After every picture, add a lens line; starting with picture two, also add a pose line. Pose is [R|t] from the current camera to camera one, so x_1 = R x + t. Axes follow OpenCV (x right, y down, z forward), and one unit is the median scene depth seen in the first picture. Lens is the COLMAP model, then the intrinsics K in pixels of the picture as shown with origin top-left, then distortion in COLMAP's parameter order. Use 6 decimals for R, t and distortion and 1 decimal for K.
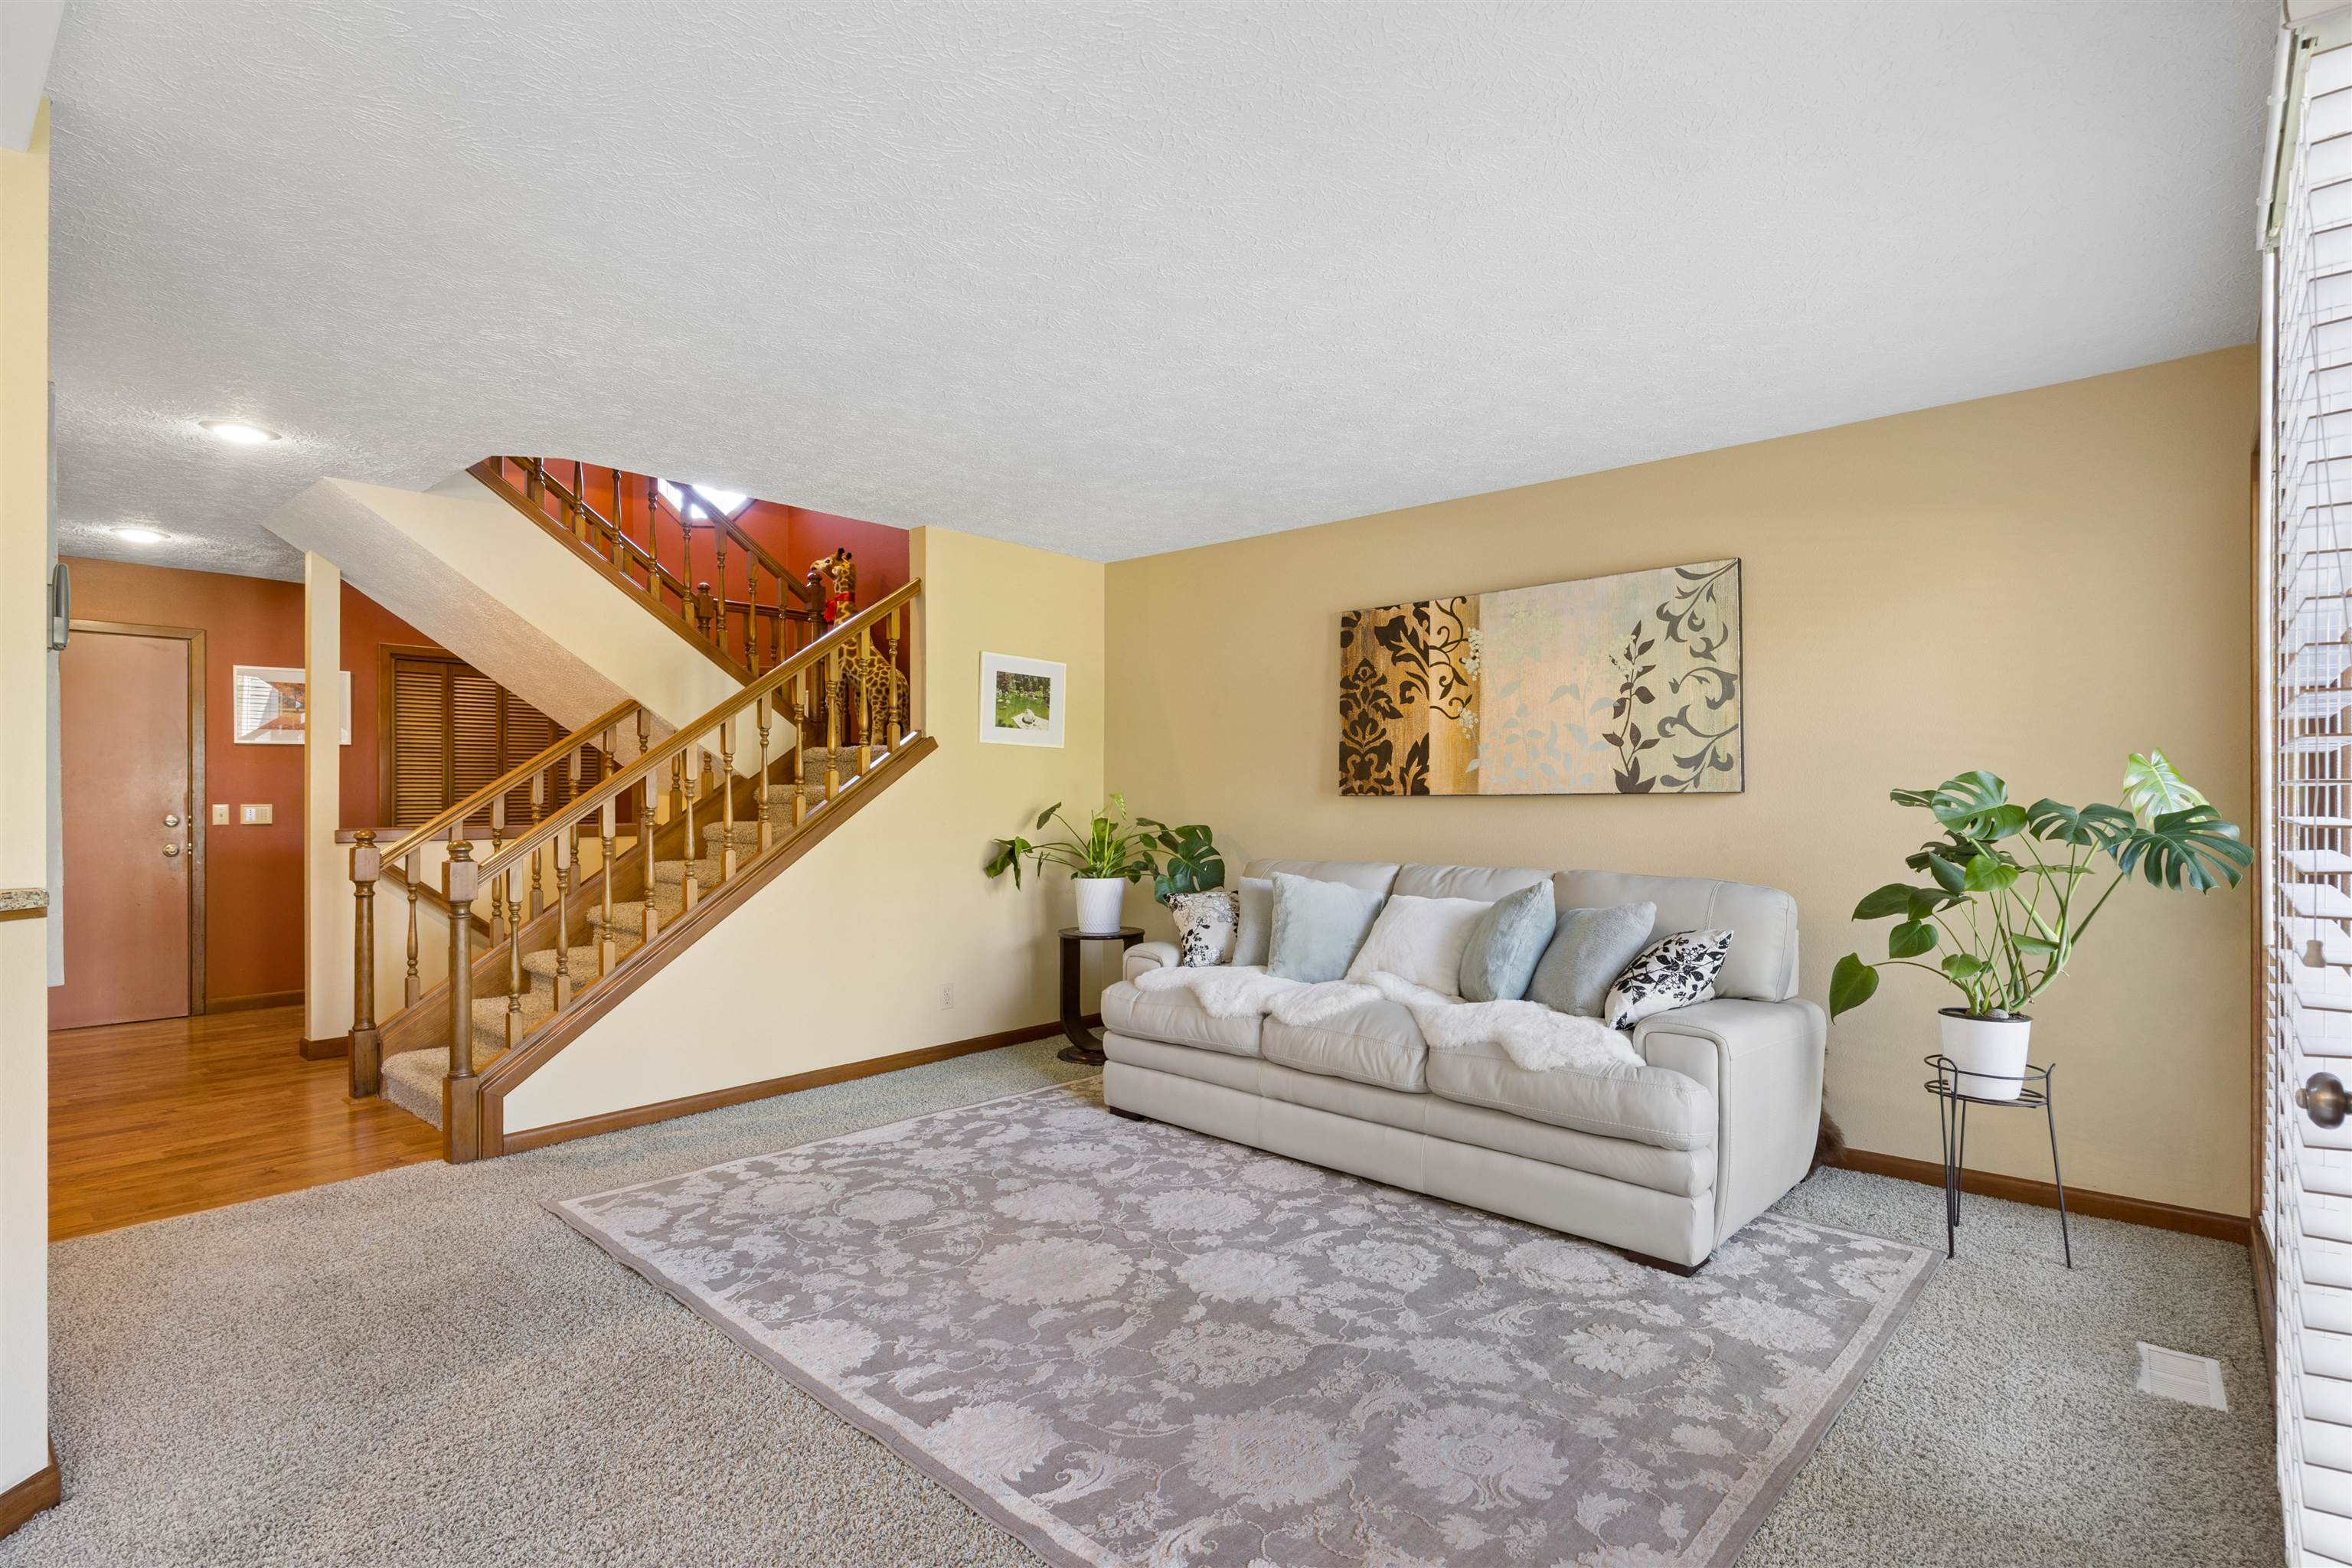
lens RADIAL K [[1130.0, 0, 1169.0], [0, 1130.0, 795.1], [0, 0, 1]] dist [0.008558, -0.001061]
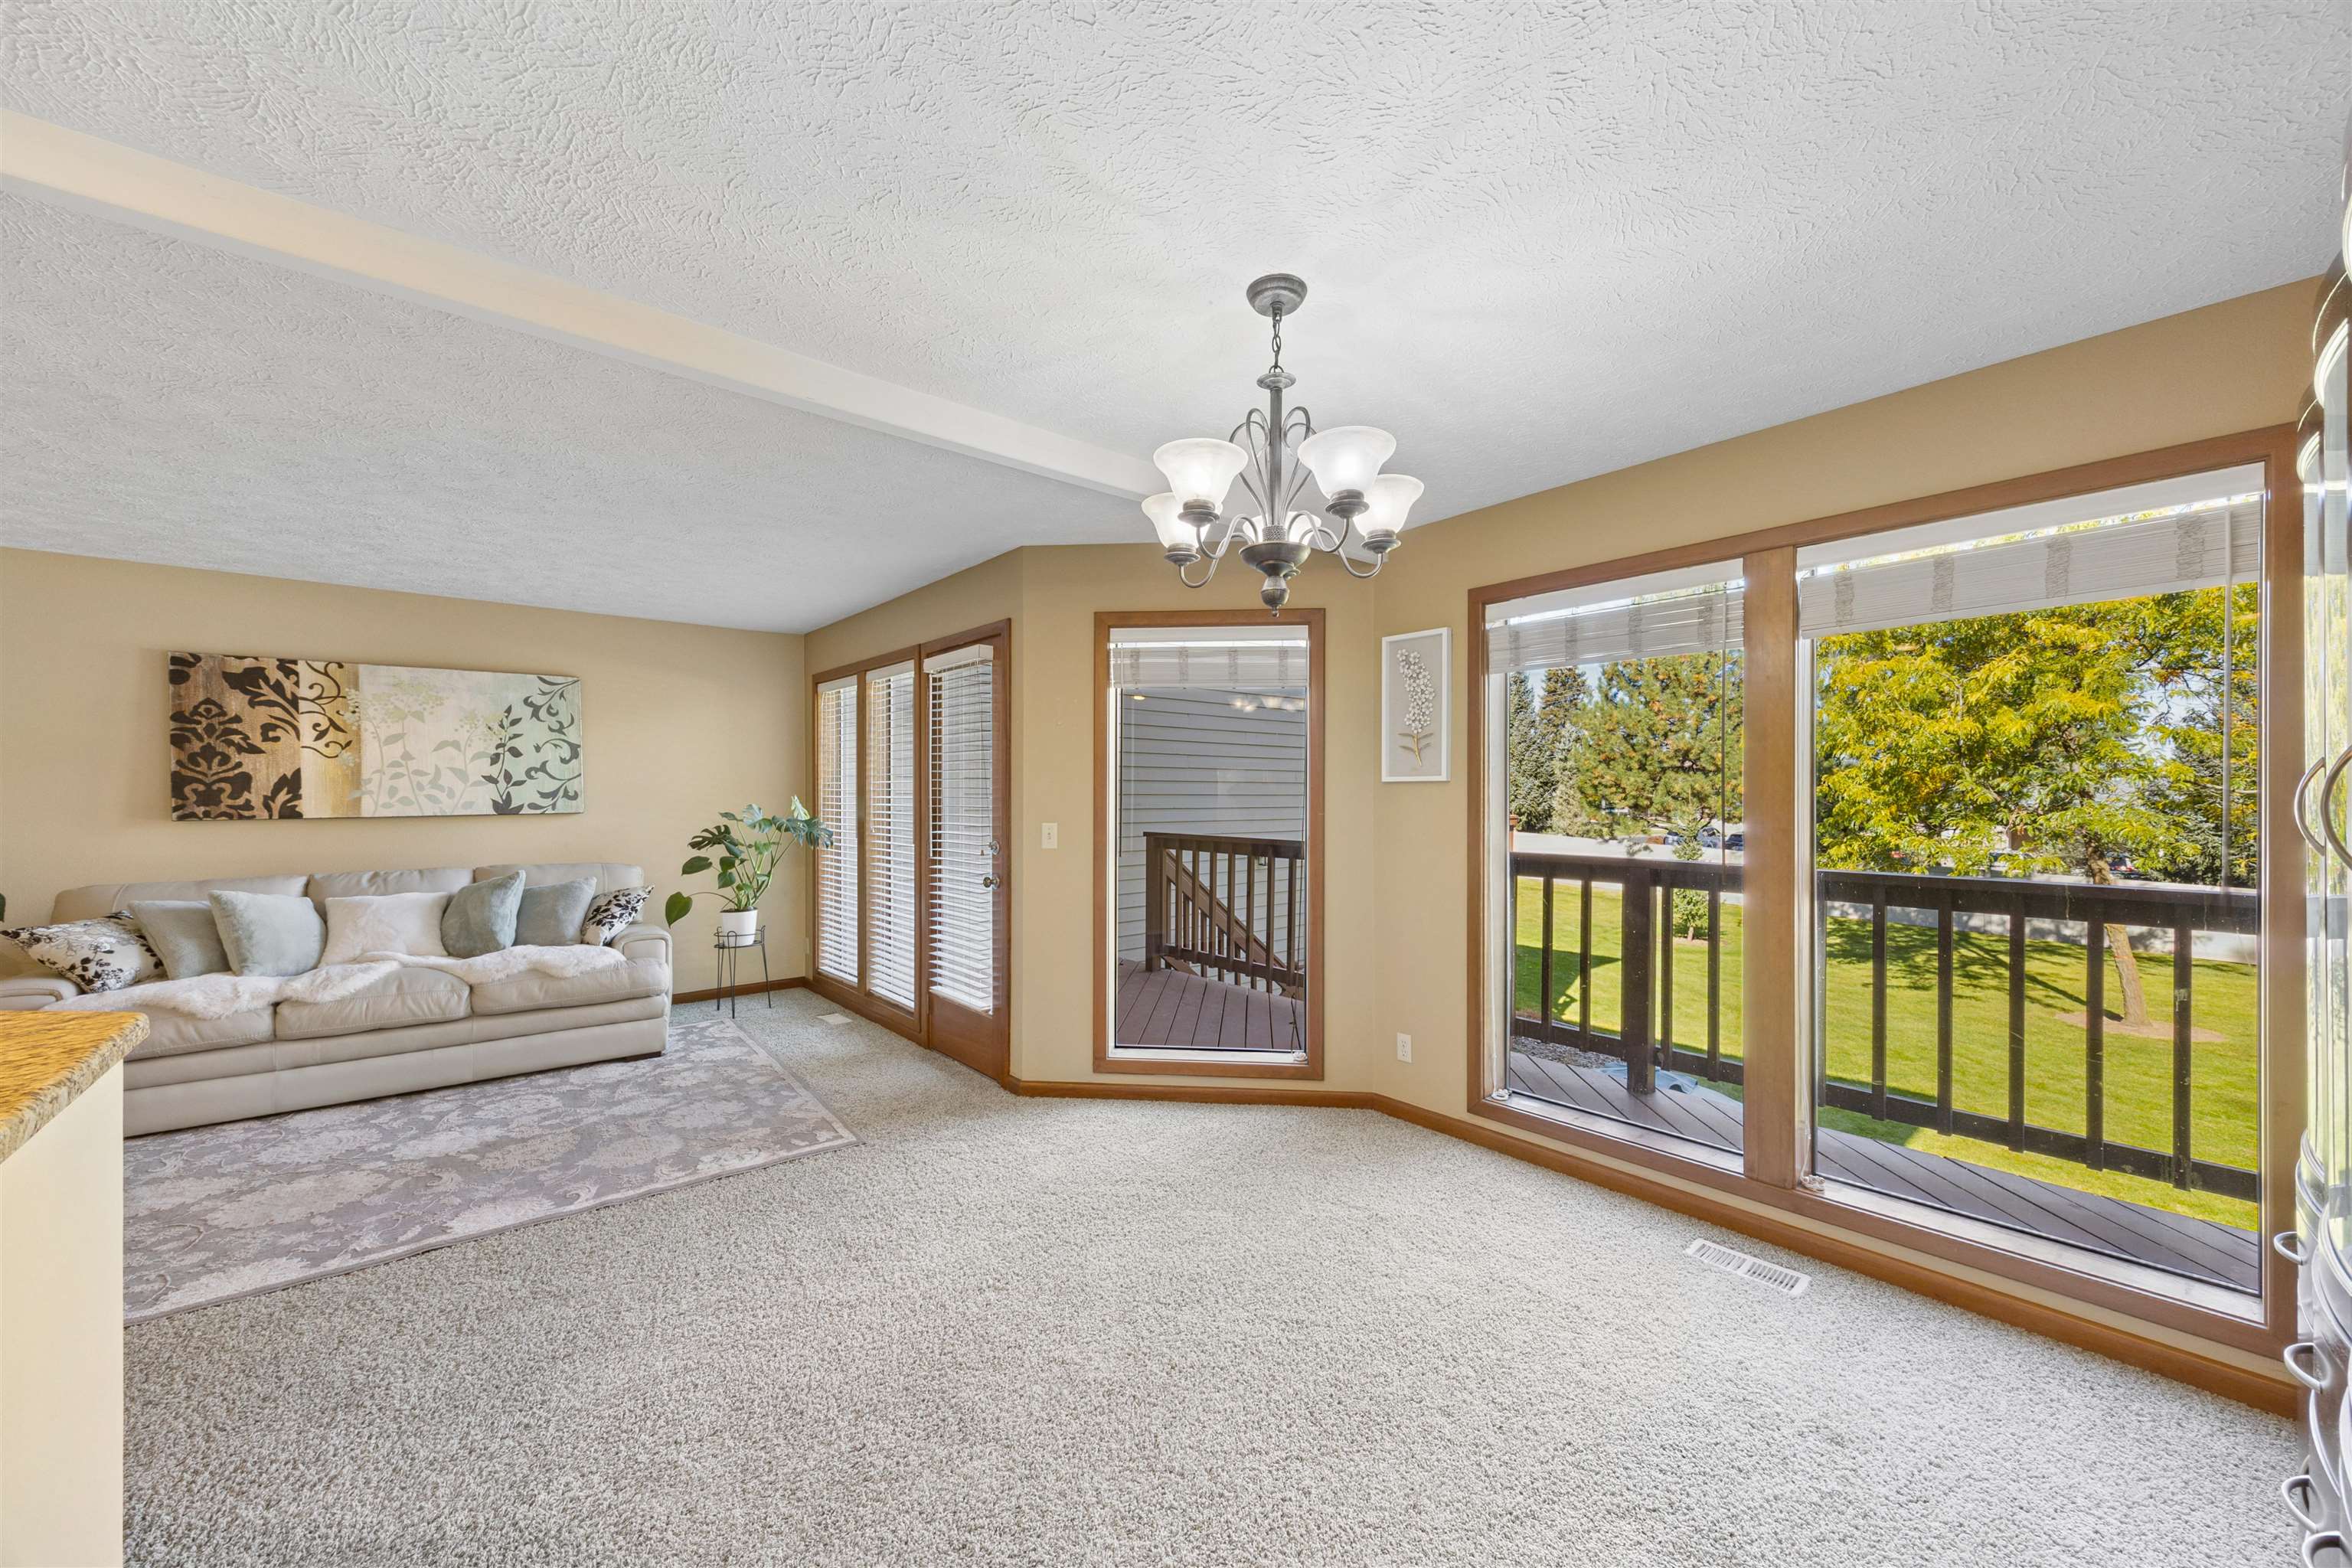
lens RADIAL K [[889.3, 0, 1185.3], [0, 889.3, 802.4], [0, 0, 1]] dist [0.015147, -0.002623]
pose [[0.138388, -0.009424, 0.990333, -0.721325], [0.002585, 0.999955, 0.009154, -0.028551], [-0.990375, 0.001293, 0.138406, -0.104459]]
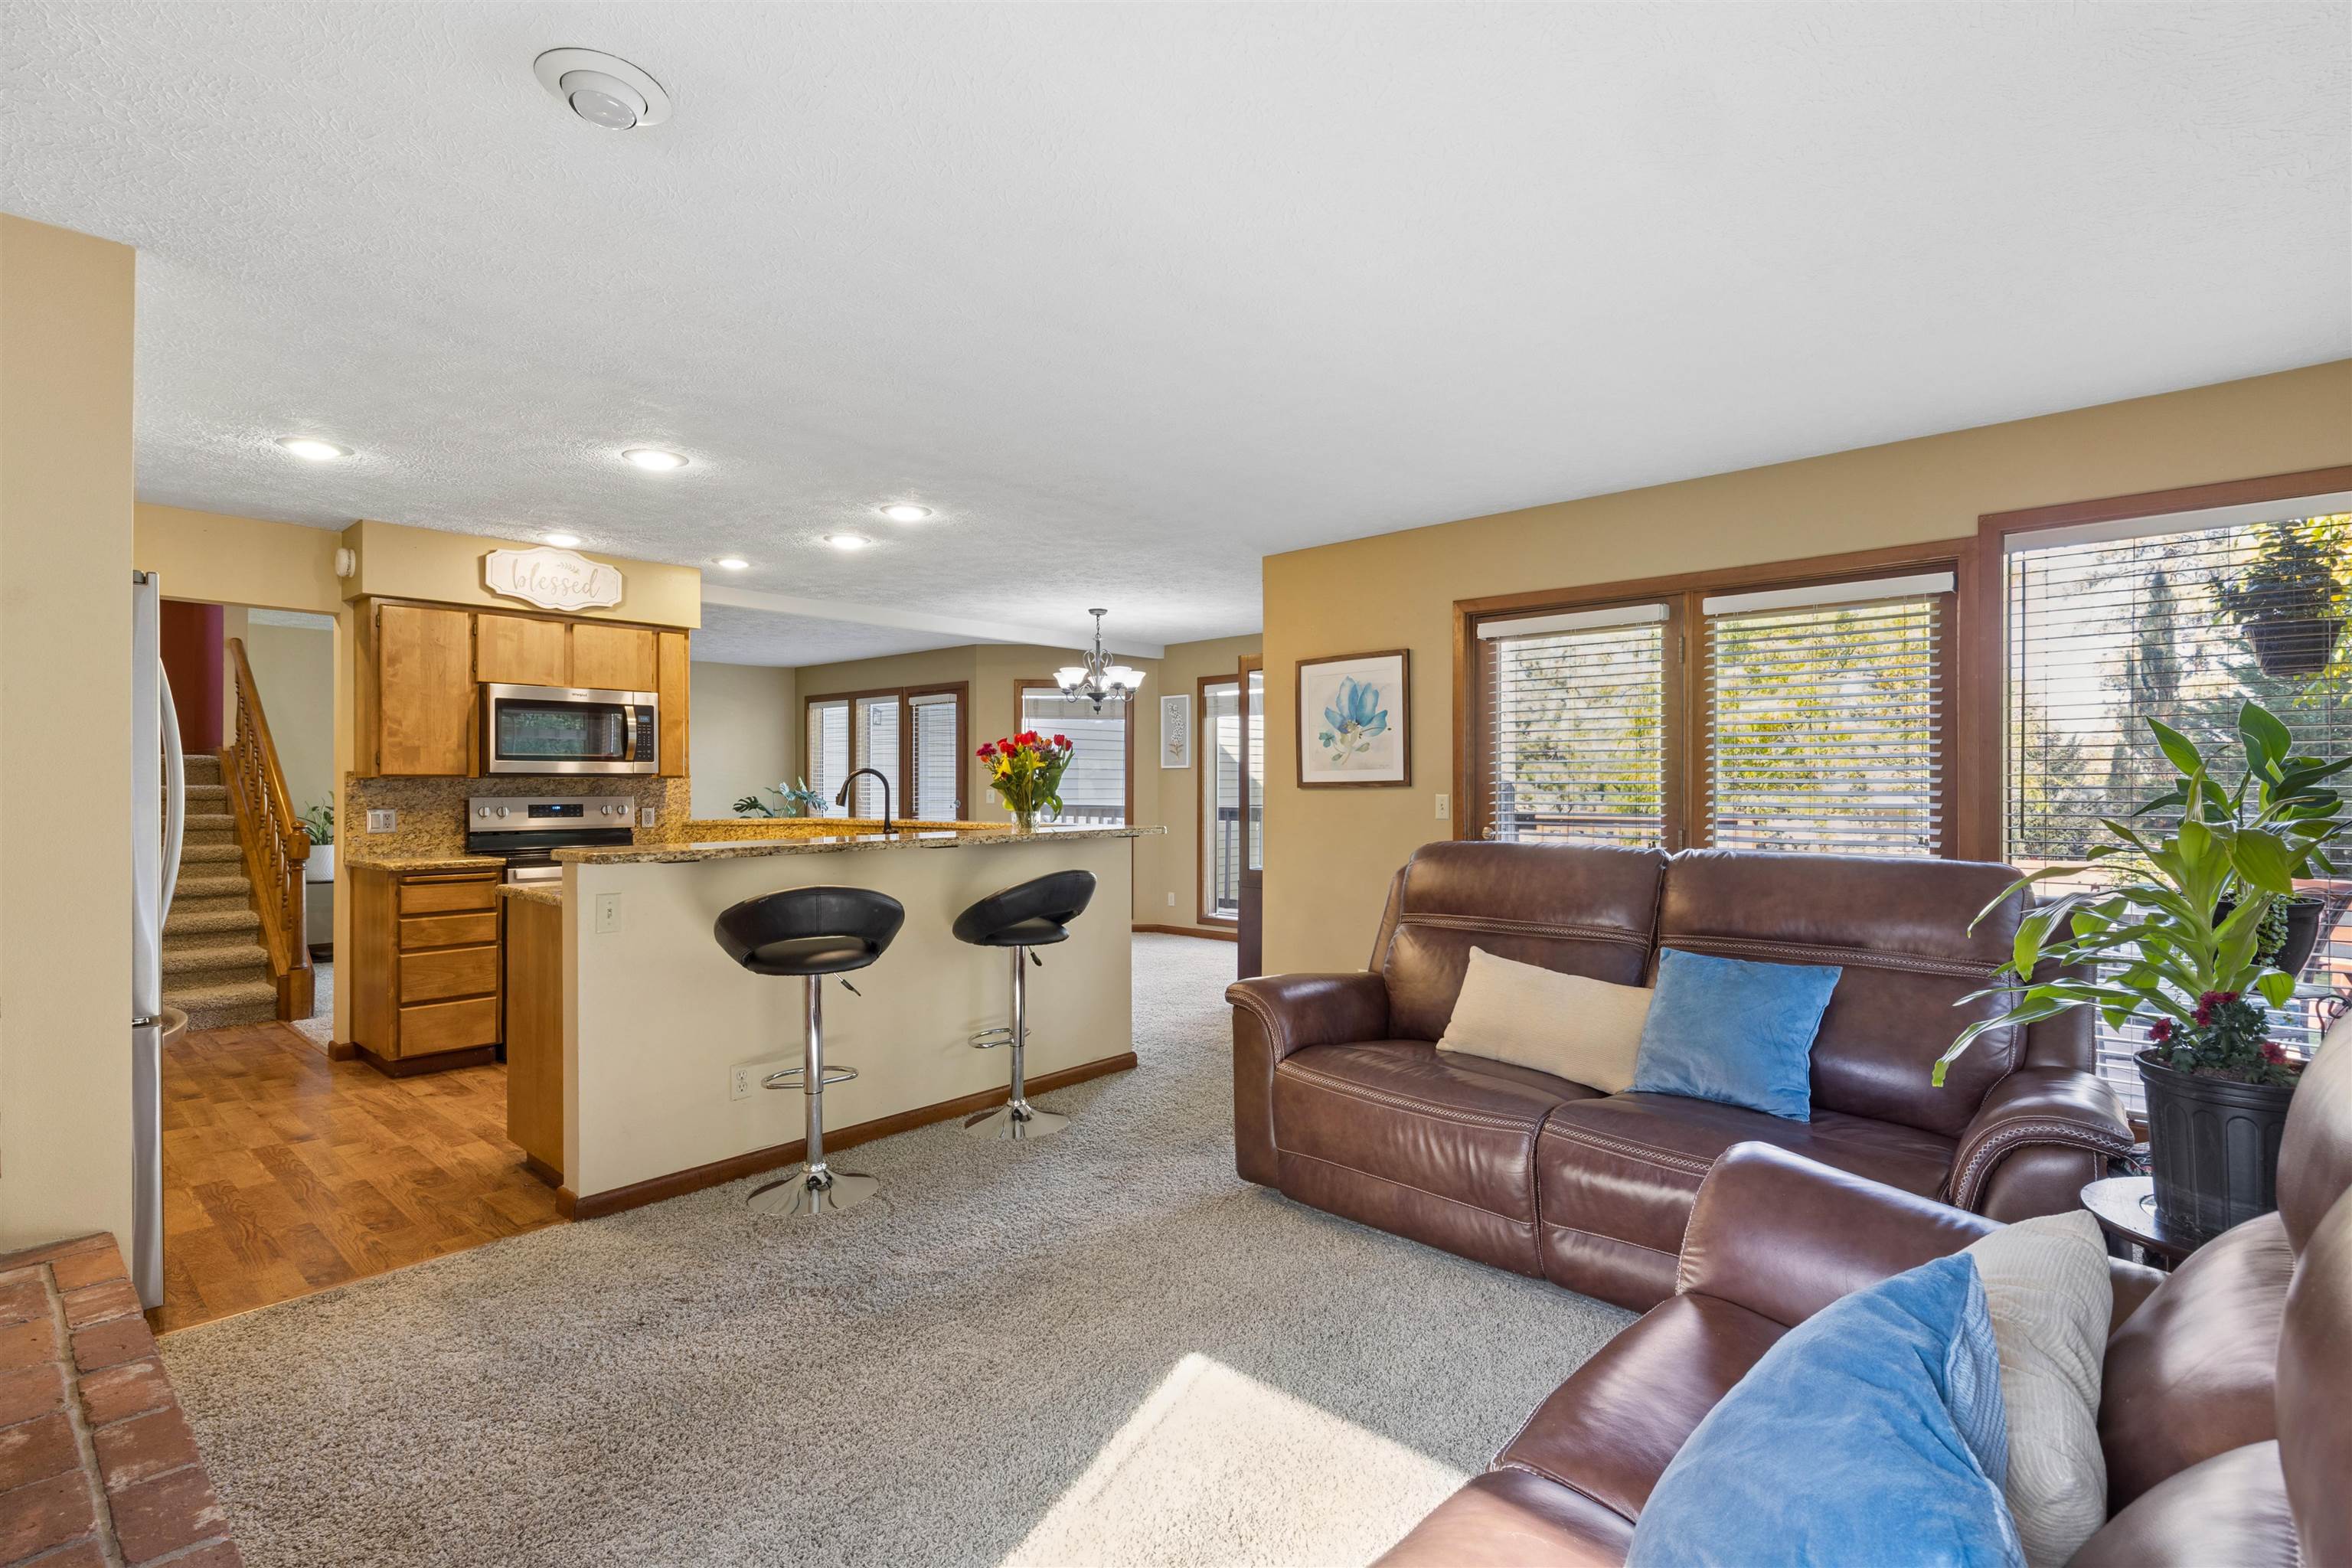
lens RADIAL K [[1120.3, 0, 1190.2], [0, 1120.3, 786.6], [0, 0, 1]] dist [0.021297, -0.002744]
pose [[0.002423, -0.002138, 0.999995, -2.158896], [0.004090, 0.999989, 0.002128, -0.006644], [-0.999989, 0.004085, 0.002432, -0.249386]]
